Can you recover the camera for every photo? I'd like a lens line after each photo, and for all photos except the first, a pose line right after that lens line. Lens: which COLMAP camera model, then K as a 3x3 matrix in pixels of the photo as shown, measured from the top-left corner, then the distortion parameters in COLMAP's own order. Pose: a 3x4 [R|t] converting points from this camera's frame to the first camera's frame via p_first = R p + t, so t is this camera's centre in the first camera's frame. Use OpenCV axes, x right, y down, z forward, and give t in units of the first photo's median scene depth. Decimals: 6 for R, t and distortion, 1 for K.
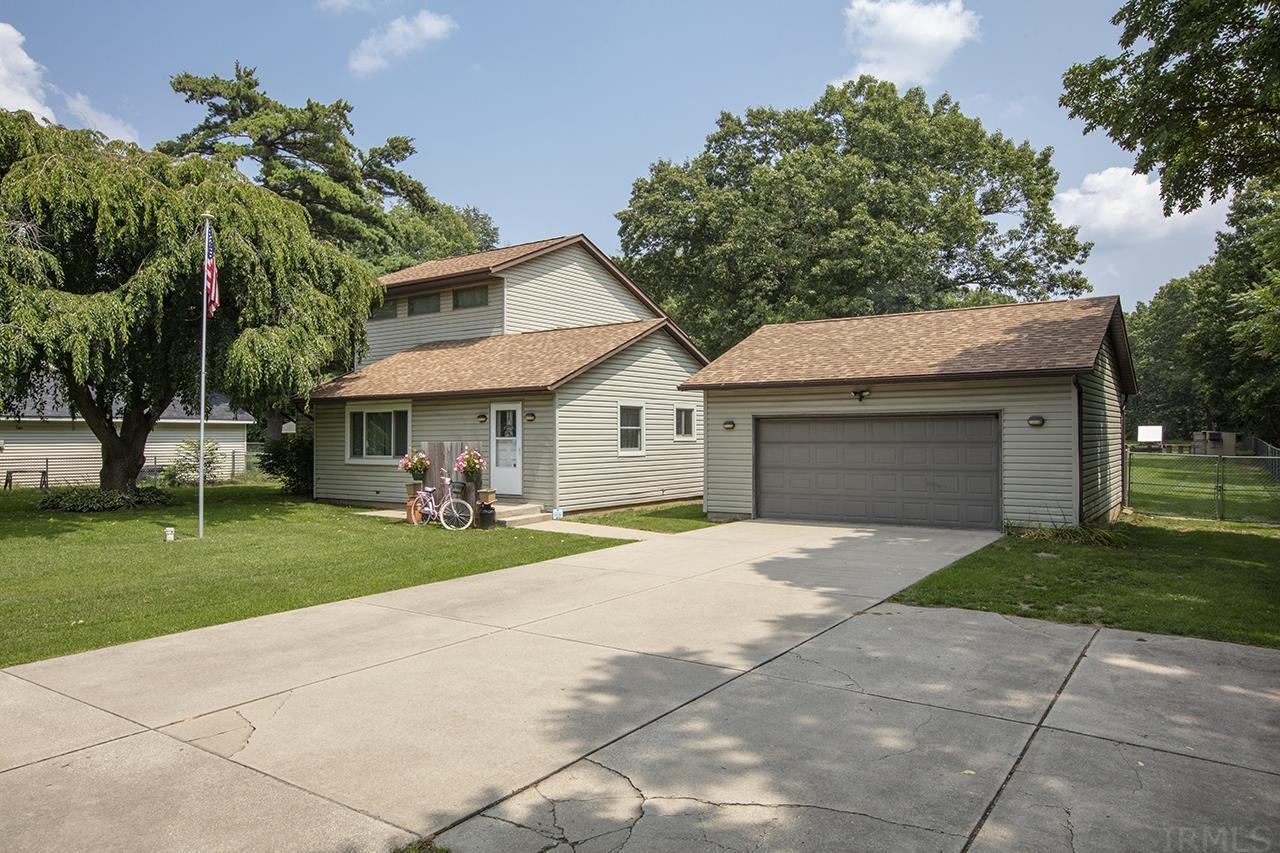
lens RADIAL K [[847.1, 0, 638.9], [0, 847.1, 431.8], [0, 0, 1]] dist [-0.004138, -0.000307]
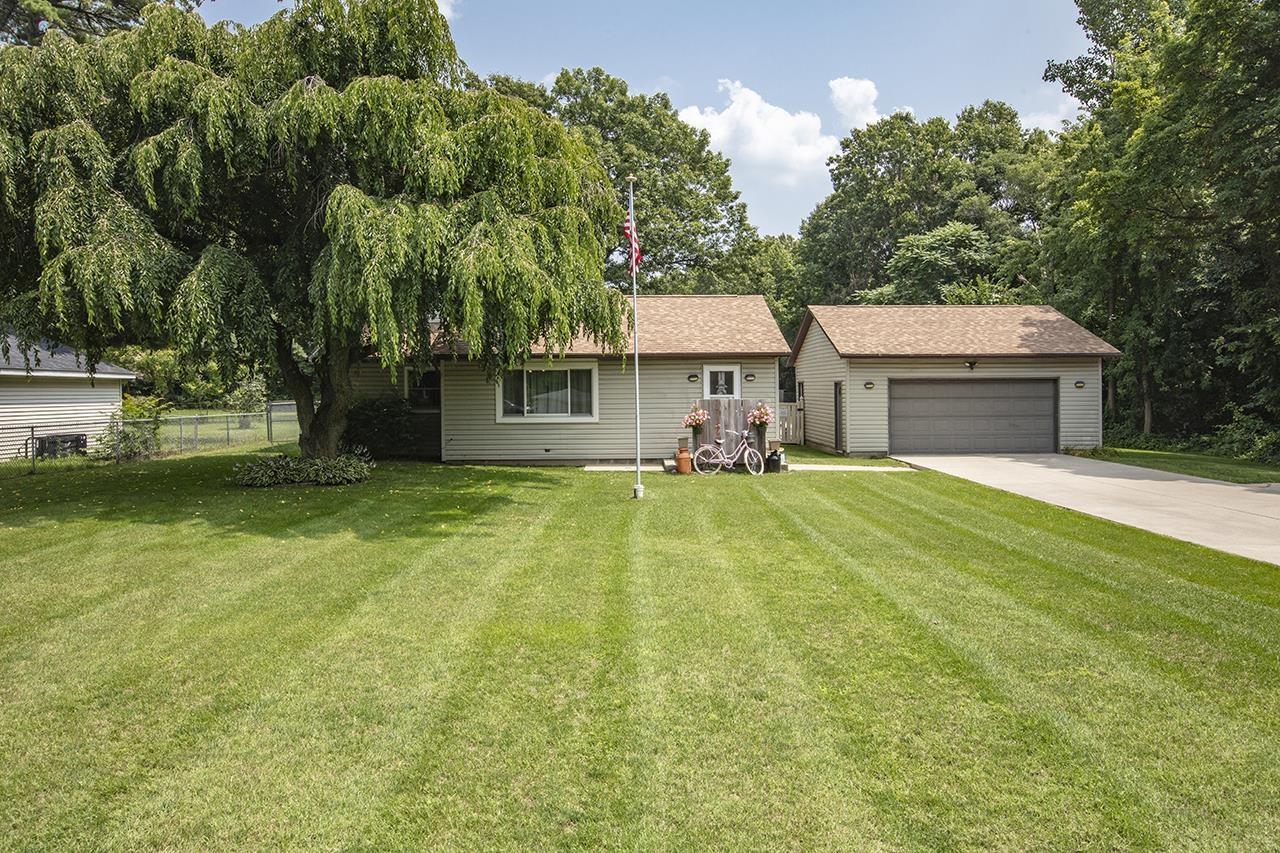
lens RADIAL K [[864.6, 0, 639.3], [0, 864.6, 421.7], [0, 0, 1]] dist [-0.032815, 0.017178]
pose [[0.801541, -0.020654, 0.597583, -1.003120], [-0.000959, 0.999358, 0.035826, 0.000939], [-0.597939, -0.029289, 0.801007, 0.142338]]
